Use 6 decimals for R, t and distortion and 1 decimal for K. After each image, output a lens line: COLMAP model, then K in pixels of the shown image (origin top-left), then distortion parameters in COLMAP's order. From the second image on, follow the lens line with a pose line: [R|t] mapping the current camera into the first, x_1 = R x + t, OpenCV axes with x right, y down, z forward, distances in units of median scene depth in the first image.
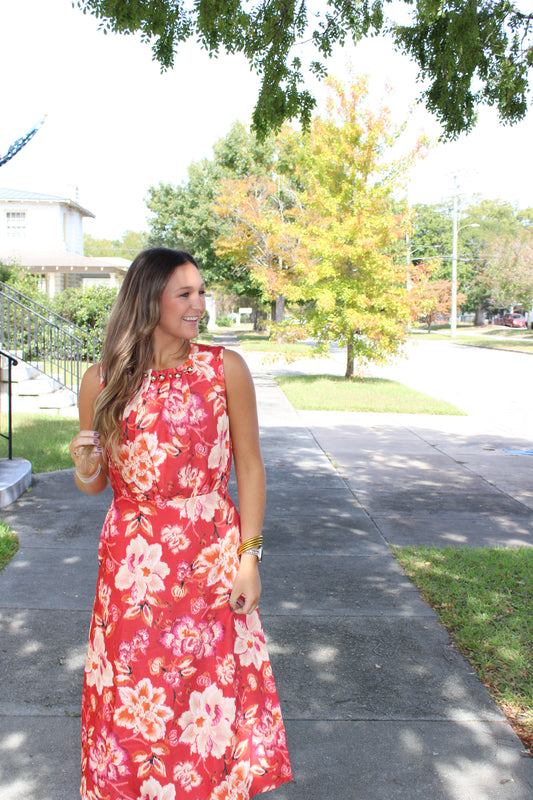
lens RADIAL K [[1432.7, 0, 266.5], [0, 1432.7, 400.0], [0, 0, 1]] dist [0.045155, 0.028304]
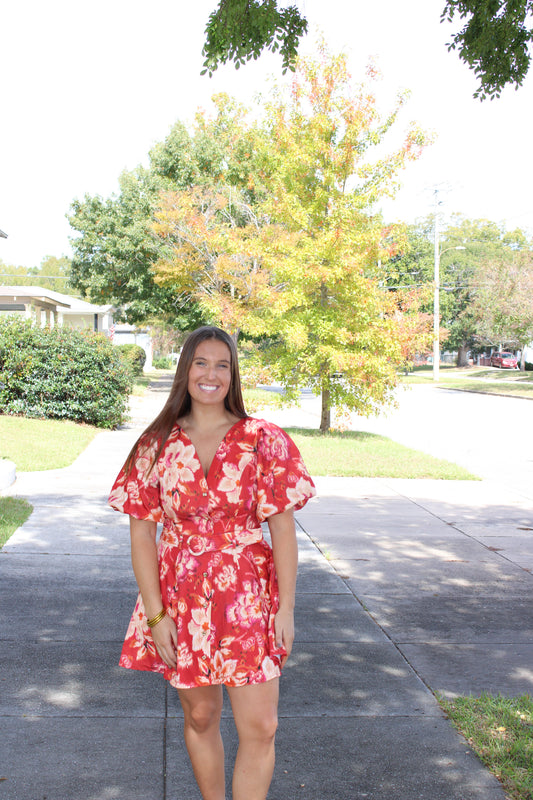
lens RADIAL K [[1432.7, 0, 266.5], [0, 1432.7, 400.0], [0, 0, 1]] dist [0.045155, 0.028304]
pose [[0.998639, -0.005727, 0.051839, -0.013866], [0.007262, 0.999539, -0.029473, -0.008489], [-0.051646, 0.029809, 0.998220, 0.173862]]
